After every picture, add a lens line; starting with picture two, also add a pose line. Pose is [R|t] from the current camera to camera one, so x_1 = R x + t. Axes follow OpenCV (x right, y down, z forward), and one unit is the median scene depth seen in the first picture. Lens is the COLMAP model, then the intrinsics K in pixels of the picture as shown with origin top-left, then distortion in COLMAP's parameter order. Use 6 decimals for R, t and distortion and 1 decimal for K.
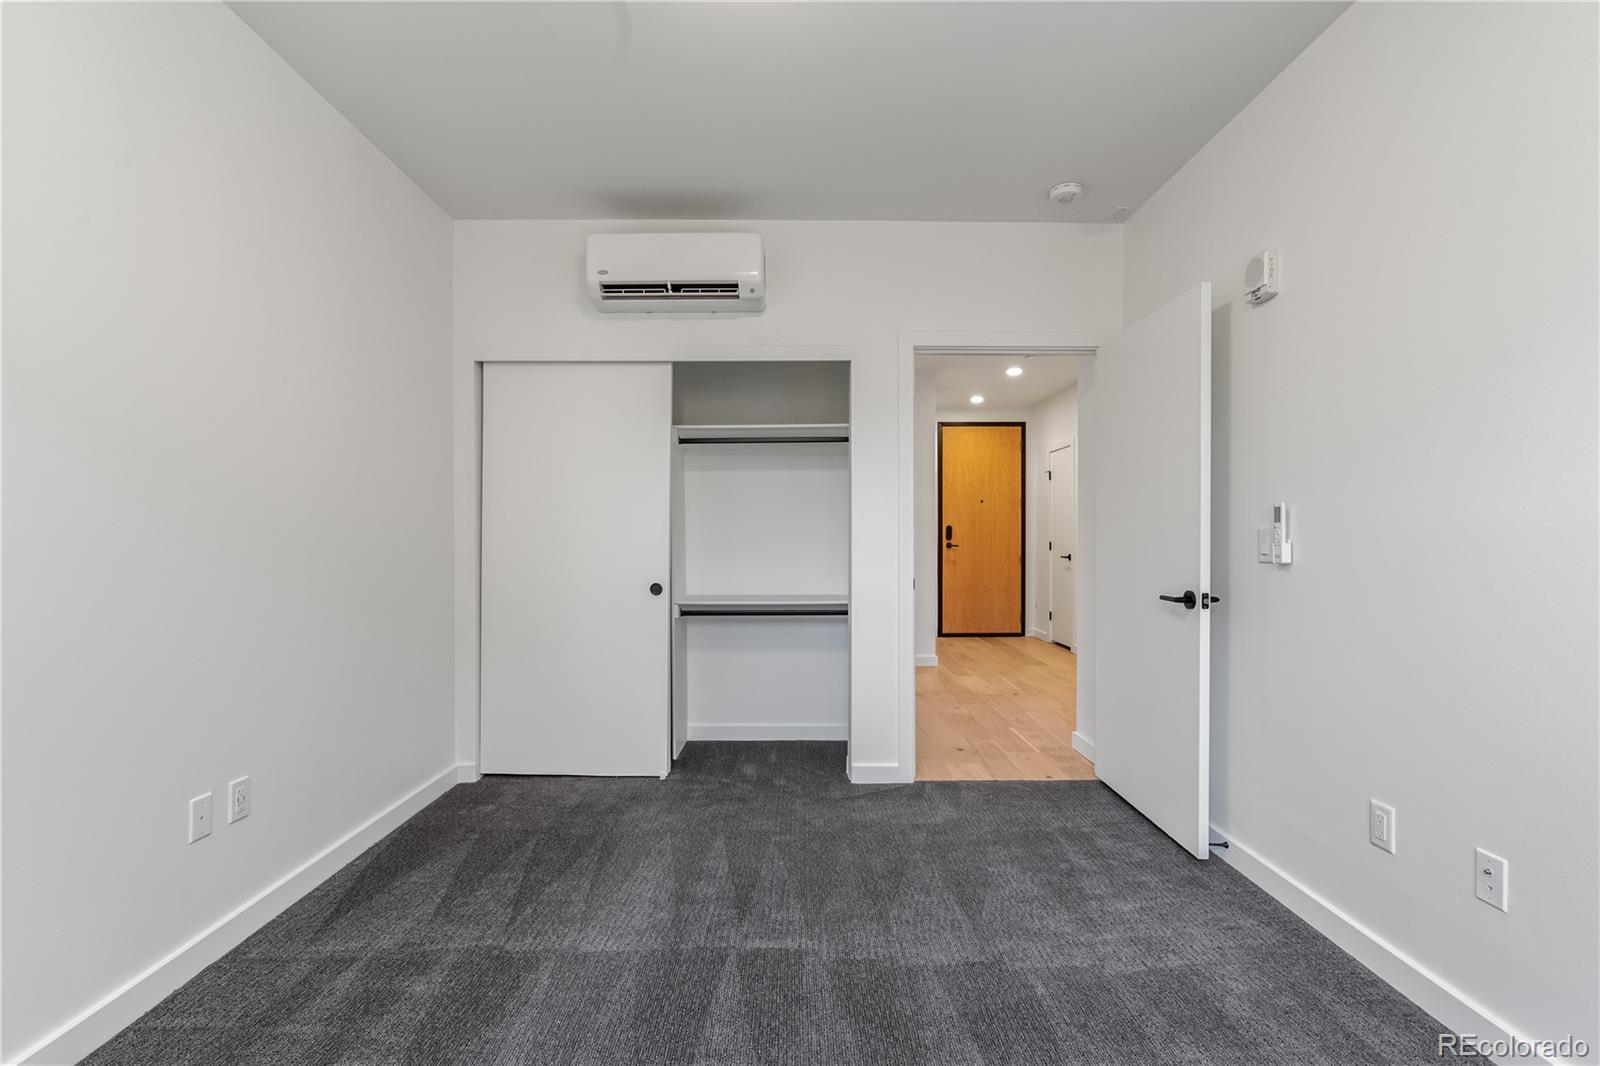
lens RADIAL K [[725.9, 0, 801.2], [0, 725.9, 535.4], [0, 0, 1]] dist [-0.004385, -0.000044]
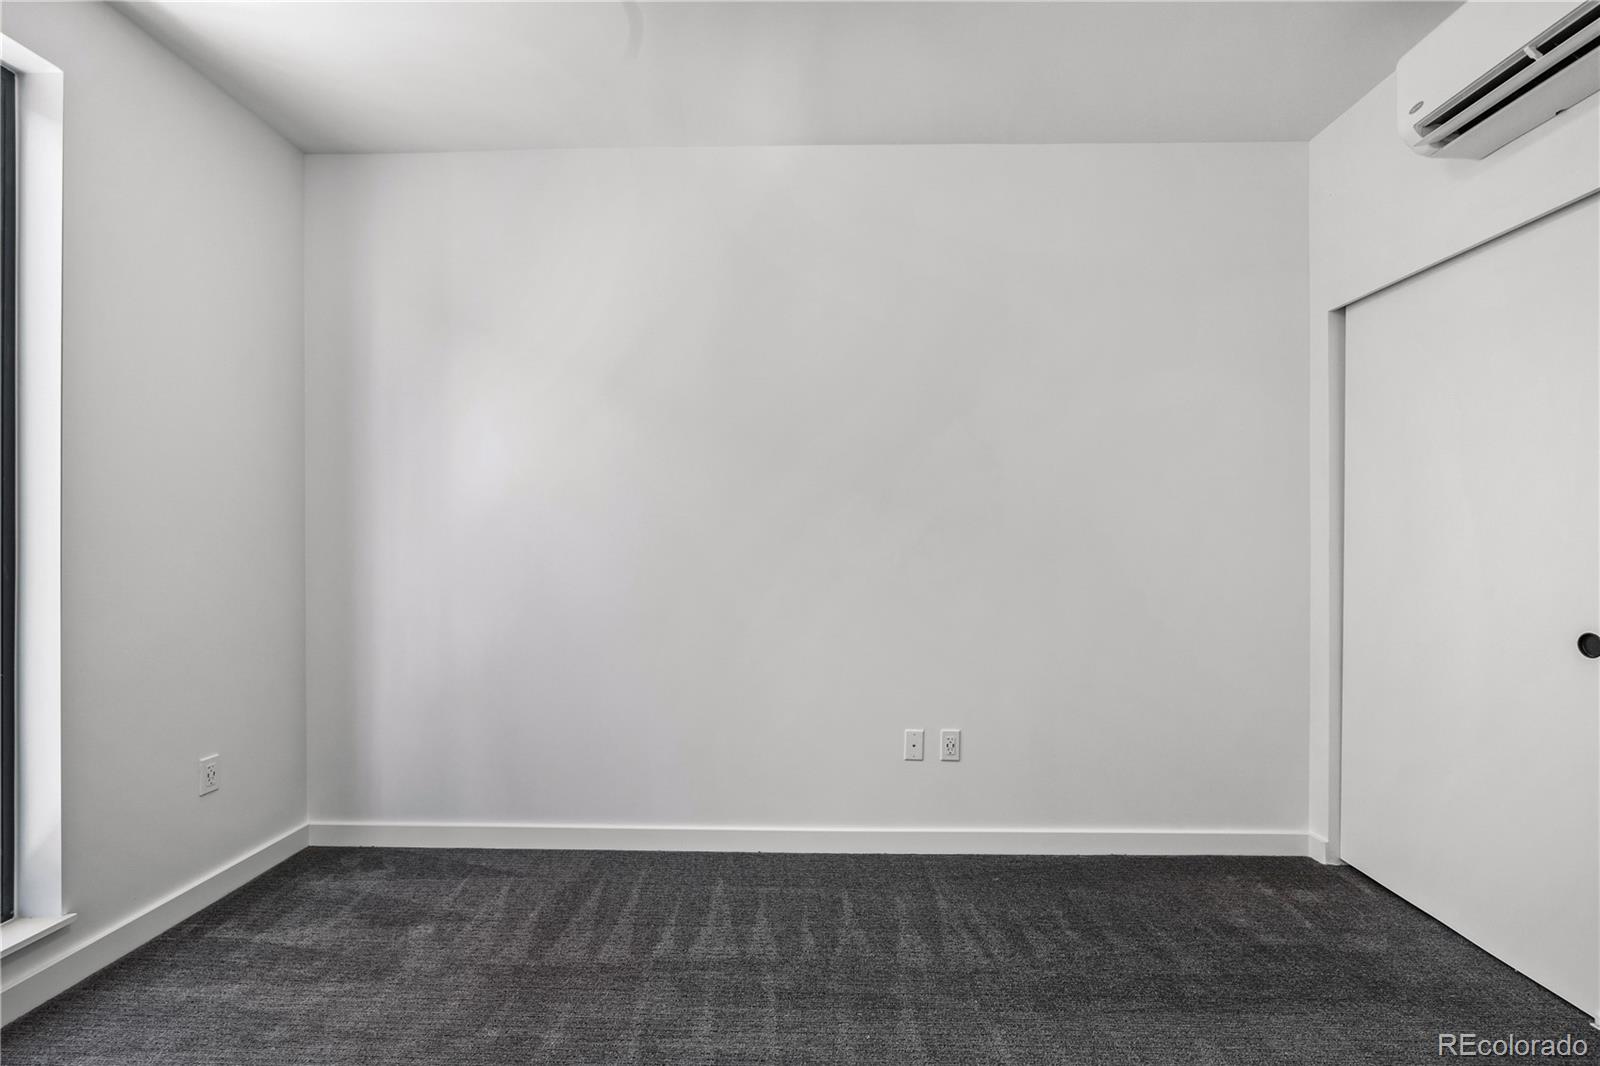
lens RADIAL K [[725.9, 0, 801.2], [0, 725.9, 535.4], [0, 0, 1]] dist [-0.004385, -0.000044]
pose [[-0.035716, -0.012023, -0.999290, 0.336684], [0.004719, 0.999914, -0.012200, 0.001789], [0.999351, -0.005151, -0.035657, 0.486914]]
